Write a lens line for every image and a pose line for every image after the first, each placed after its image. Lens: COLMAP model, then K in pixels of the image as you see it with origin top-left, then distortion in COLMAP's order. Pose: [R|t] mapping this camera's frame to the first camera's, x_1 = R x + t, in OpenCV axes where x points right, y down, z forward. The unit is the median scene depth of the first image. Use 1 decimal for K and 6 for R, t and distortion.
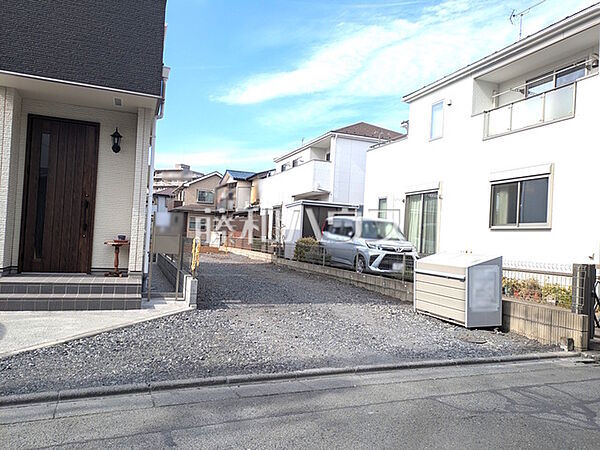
lens RADIAL K [[443.4, 0, 290.4], [0, 443.4, 240.3], [0, 0, 1]] dist [0.062747, -0.047585]
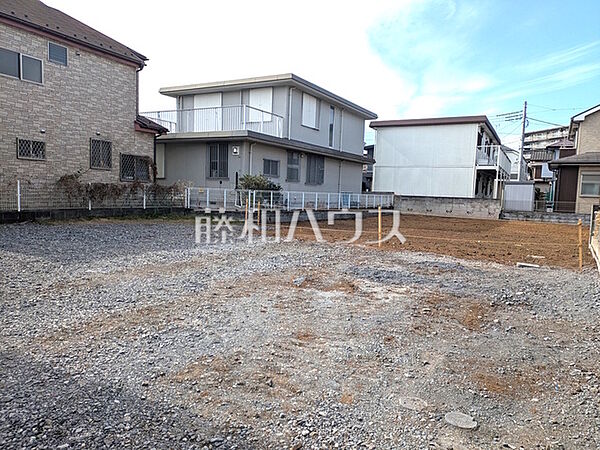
lens RADIAL K [[443.4, 0, 300.0], [0, 443.4, 229.1], [0, 0, 1]] dist [0.062747, -0.047585]
pose [[0.624065, 0.034891, -0.780593, -0.003439], [-0.006712, 0.999205, 0.039296, -0.003574], [0.781343, -0.019284, 0.623803, 0.356314]]
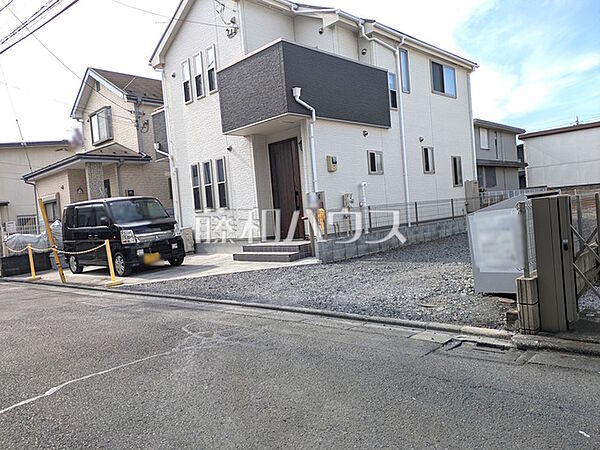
lens RADIAL K [[443.4, 0, 284.9], [0, 443.4, 217.3], [0, 0, 1]] dist [0.062747, -0.047585]
pose [[0.413302, -0.076712, -0.907357, 0.141076], [0.102231, 0.994055, -0.037475, 0.008706], [0.904837, -0.077272, 0.418687, 0.054858]]
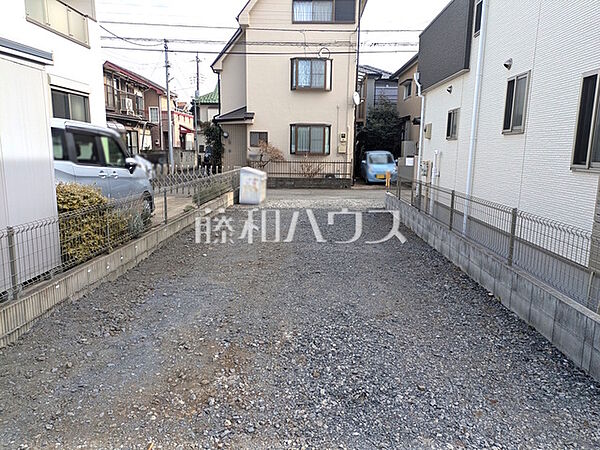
lens RADIAL K [[443.4, 0, 302.2], [0, 443.4, 223.5], [0, 0, 1]] dist [0.062747, -0.047585]
pose [[-0.926372, -0.125740, 0.354999, -0.082499], [-0.064508, 0.981664, 0.179371, -0.015518], [-0.371044, 0.143264, -0.917497, 0.431728]]
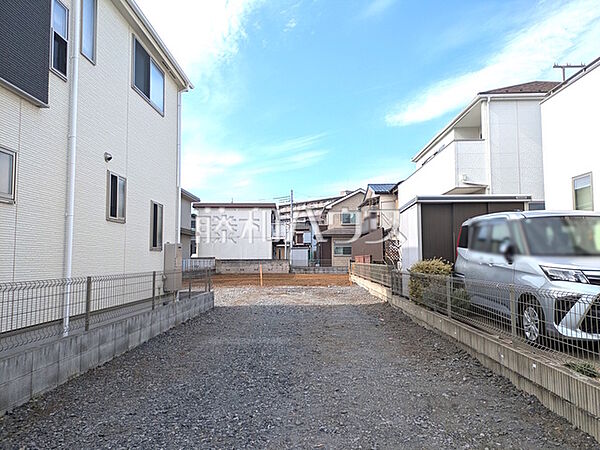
lens RADIAL K [[443.4, 0, 299.2], [0, 443.4, 226.9], [0, 0, 1]] dist [0.062747, -0.047585]
pose [[0.928601, -0.083622, -0.361534, 0.031952], [0.052302, 0.994046, -0.095584, -0.000940], [0.367374, 0.069851, 0.927446, 0.143850]]
